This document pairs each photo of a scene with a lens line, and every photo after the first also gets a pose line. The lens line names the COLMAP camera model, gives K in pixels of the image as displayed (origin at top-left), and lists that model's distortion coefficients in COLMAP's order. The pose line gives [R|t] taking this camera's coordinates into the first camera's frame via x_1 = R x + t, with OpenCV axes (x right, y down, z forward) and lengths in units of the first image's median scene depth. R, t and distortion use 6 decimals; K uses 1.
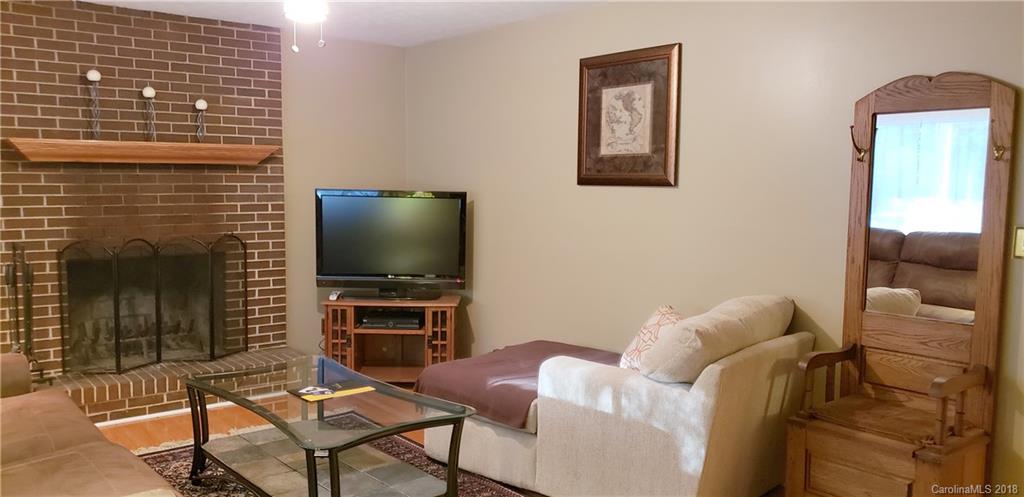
lens RADIAL K [[816.3, 0, 505.2], [0, 816.3, 254.4], [0, 0, 1]] dist [0.011789, -0.000456]
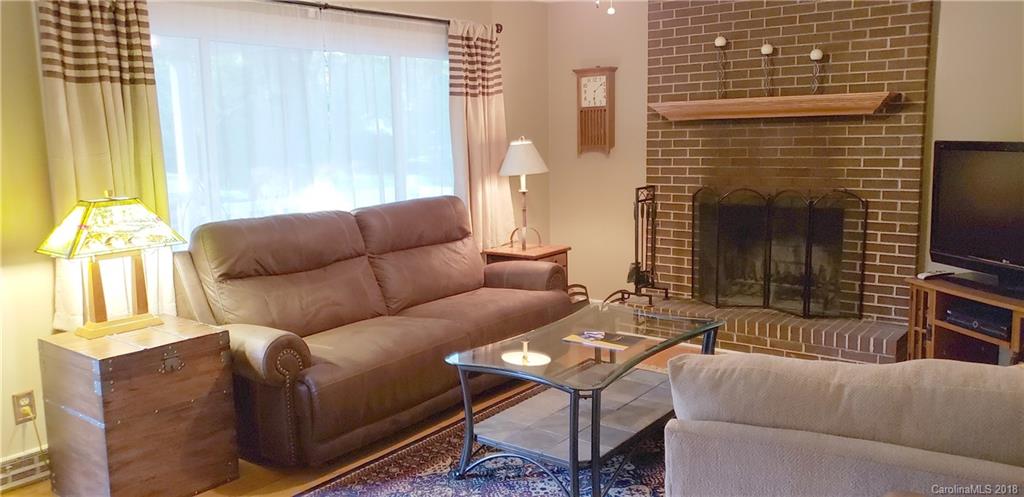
lens RADIAL K [[816.3, 0, 505.4], [0, 816.3, 244.6], [0, 0, 1]] dist [0.011789, -0.000456]
pose [[0.207792, 0.122095, -0.970523, 0.499194], [-0.069988, 0.991492, 0.109749, -0.038870], [0.975666, 0.045120, 0.214570, 0.425721]]
